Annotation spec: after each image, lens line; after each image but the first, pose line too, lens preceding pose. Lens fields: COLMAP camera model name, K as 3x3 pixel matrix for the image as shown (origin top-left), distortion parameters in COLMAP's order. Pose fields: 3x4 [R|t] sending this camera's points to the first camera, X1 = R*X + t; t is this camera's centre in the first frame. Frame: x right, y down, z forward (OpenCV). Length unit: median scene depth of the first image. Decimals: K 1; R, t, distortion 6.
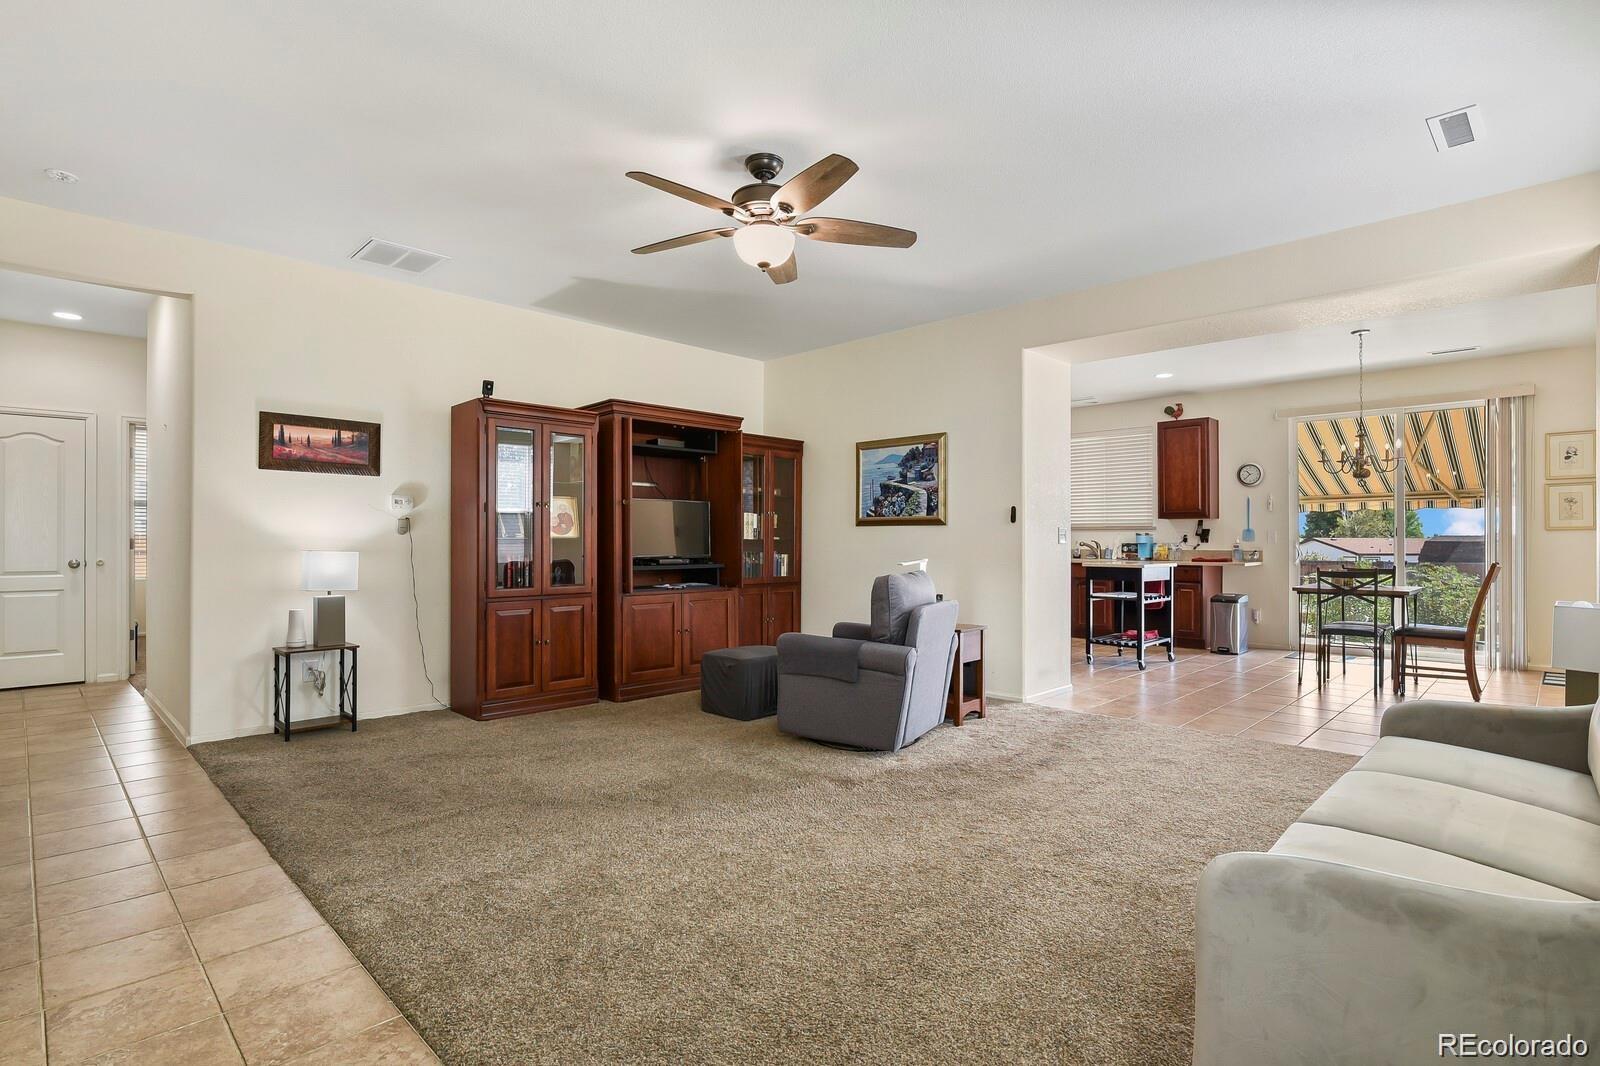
lens RADIAL K [[787.6, 0, 800.0], [0, 787.6, 533.0], [0, 0, 1]] dist [-0.001535, -0.009573]
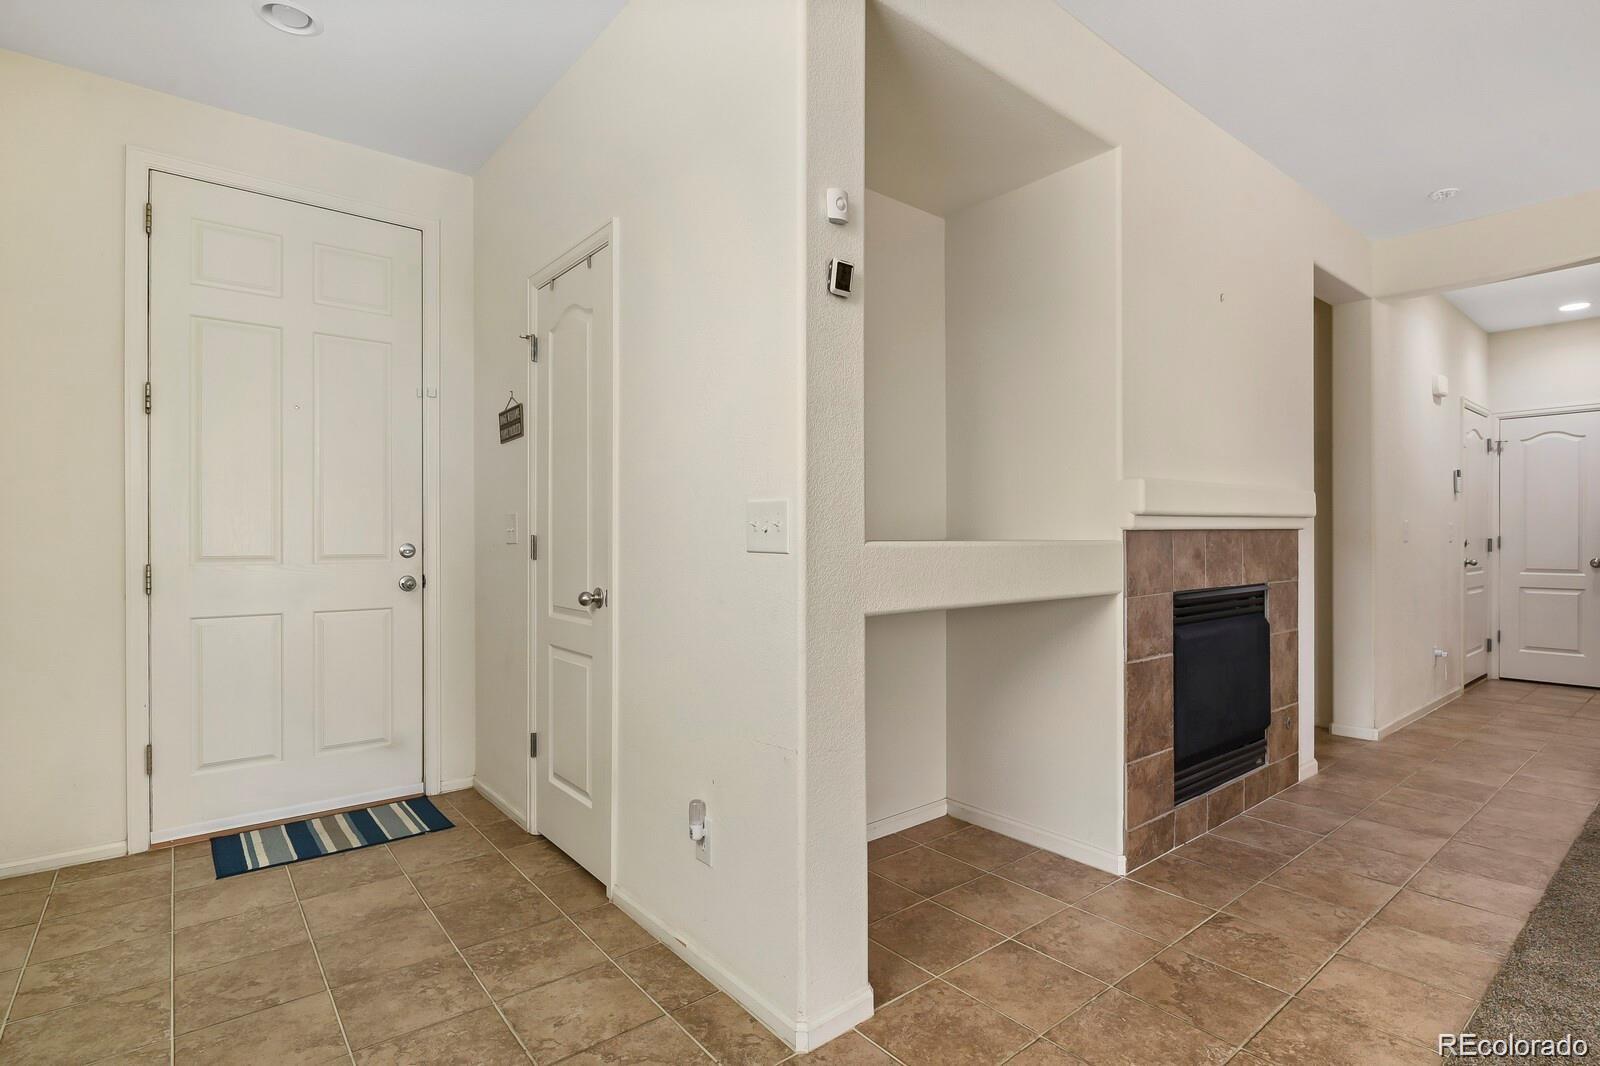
lens RADIAL K [[779.5, 0, 807.9], [0, 779.5, 530.1], [0, 0, 1]] dist [0.001071, -0.007852]
pose [[-0.104149, -0.007274, -0.994535, 0.235457], [0.005970, 0.999951, -0.007939, 0.002387], [0.994544, -0.006764, -0.104100, 0.313129]]
